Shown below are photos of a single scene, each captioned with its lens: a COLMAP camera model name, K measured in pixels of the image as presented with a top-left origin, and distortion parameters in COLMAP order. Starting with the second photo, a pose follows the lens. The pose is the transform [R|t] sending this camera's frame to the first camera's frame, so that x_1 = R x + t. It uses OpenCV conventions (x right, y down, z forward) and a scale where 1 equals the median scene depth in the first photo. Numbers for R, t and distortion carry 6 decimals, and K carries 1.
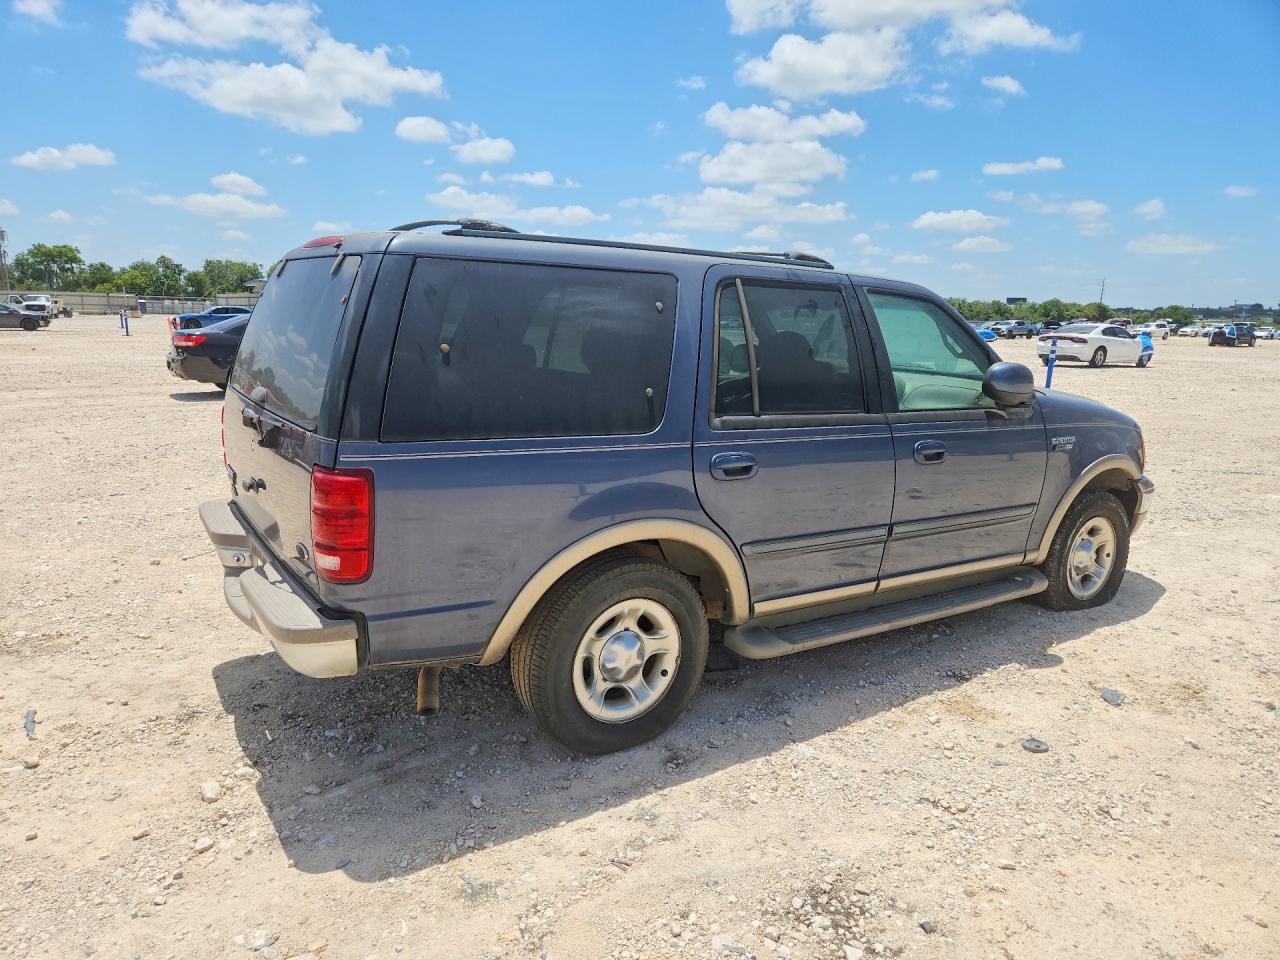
lens RADIAL K [[887.6, 0, 640.0], [0, 887.6, 480.0], [0, 0, 1]] dist [0.062252, -0.054349]
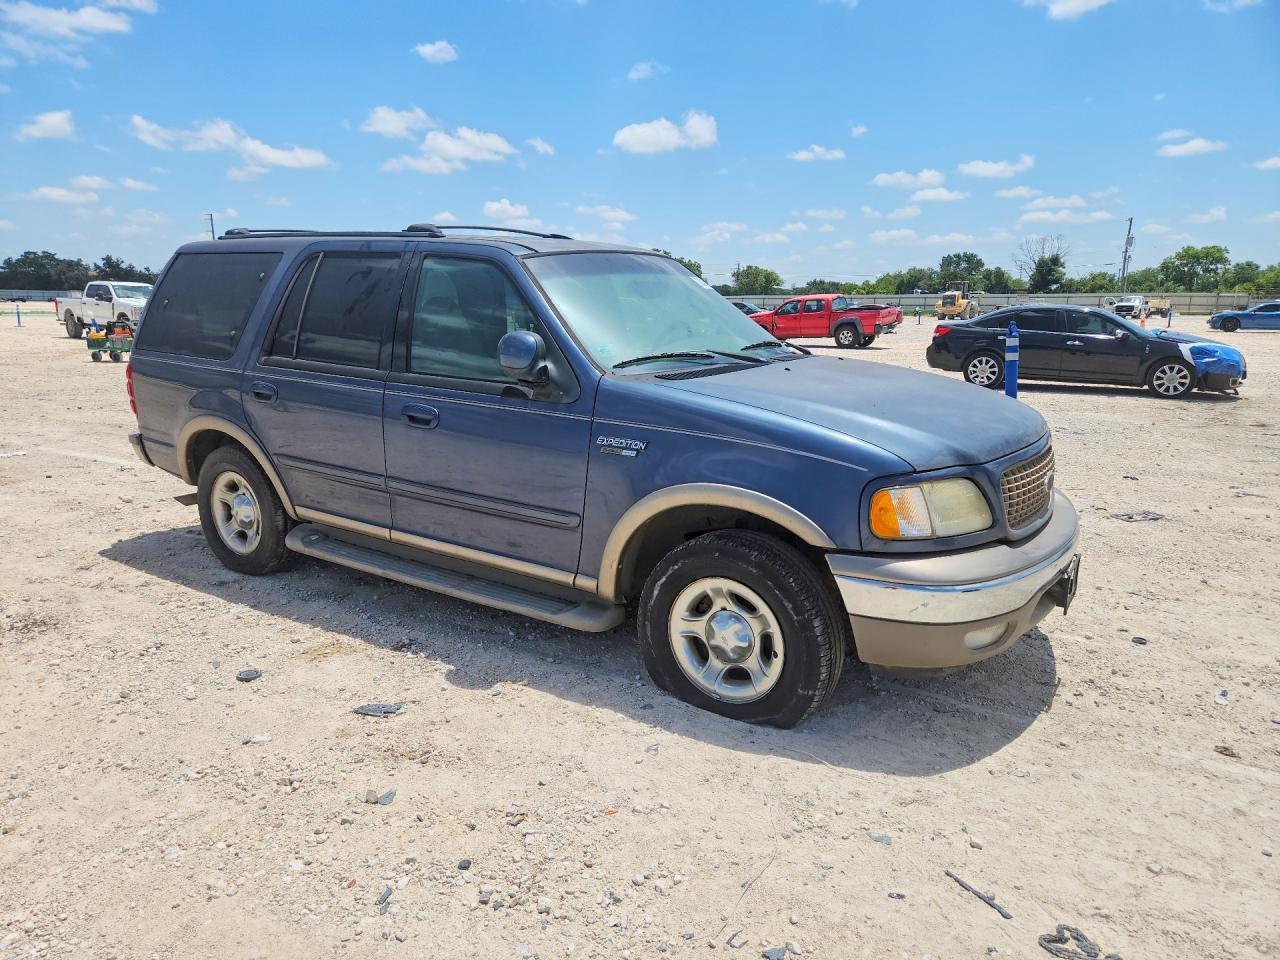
lens RADIAL K [[887.6, 0, 640.0], [0, 887.6, 480.0], [0, 0, 1]] dist [0.062252, -0.054349]
pose [[0.372660, 0.168601, -0.912523, 1.153394], [-0.171744, 0.978899, 0.110727, -0.098448], [0.911937, 0.115457, 0.393753, 0.726872]]
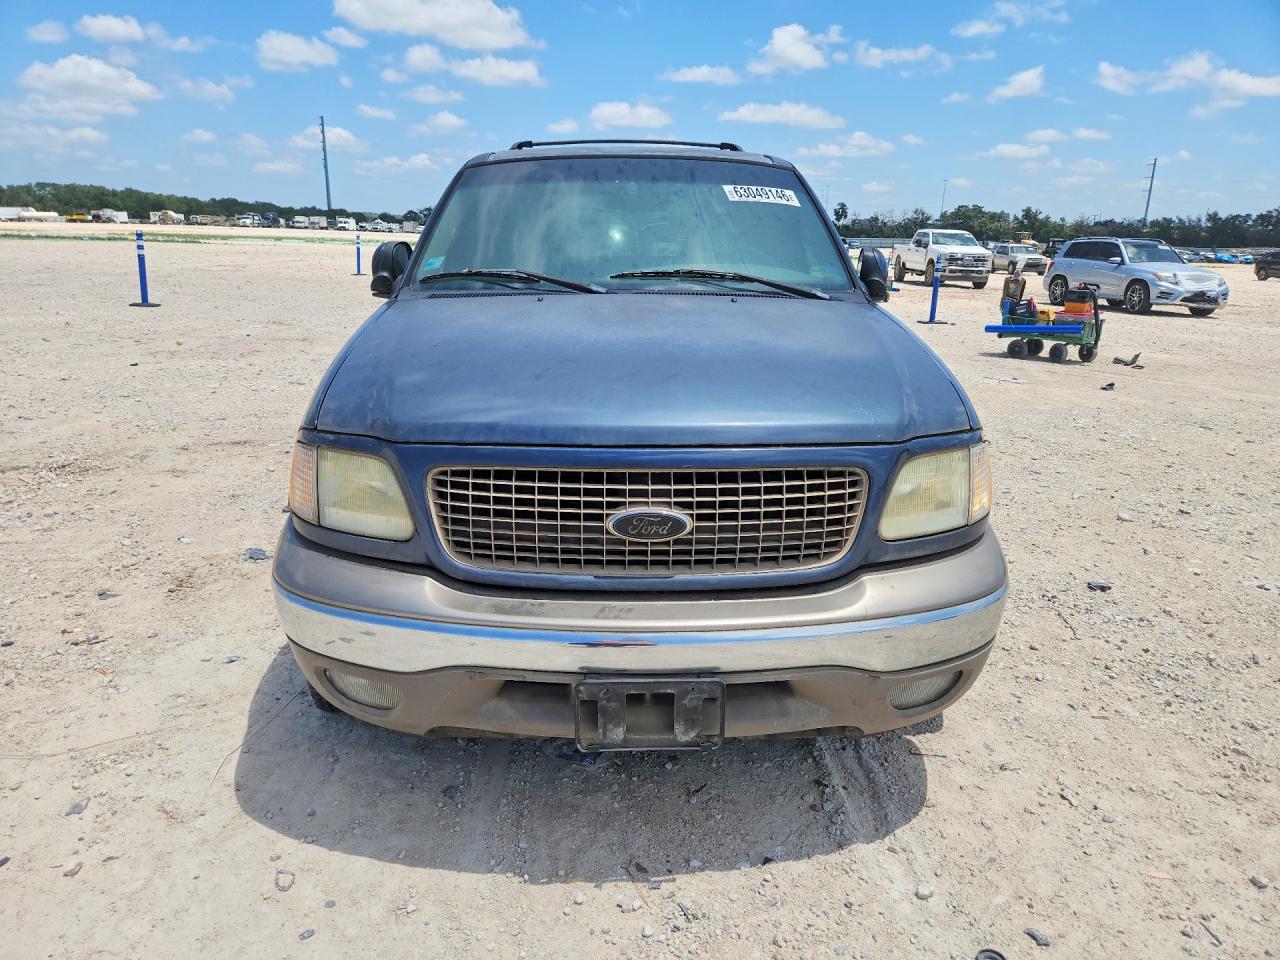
lens RADIAL K [[887.6, 0, 640.0], [0, 887.6, 480.0], [0, 0, 1]] dist [0.062252, -0.054349]
pose [[-0.566454, 0.185441, -0.802958, 1.131133], [-0.185437, 0.920683, 0.343447, -0.112714], [0.802959, 0.343445, -0.487137, 0.807926]]
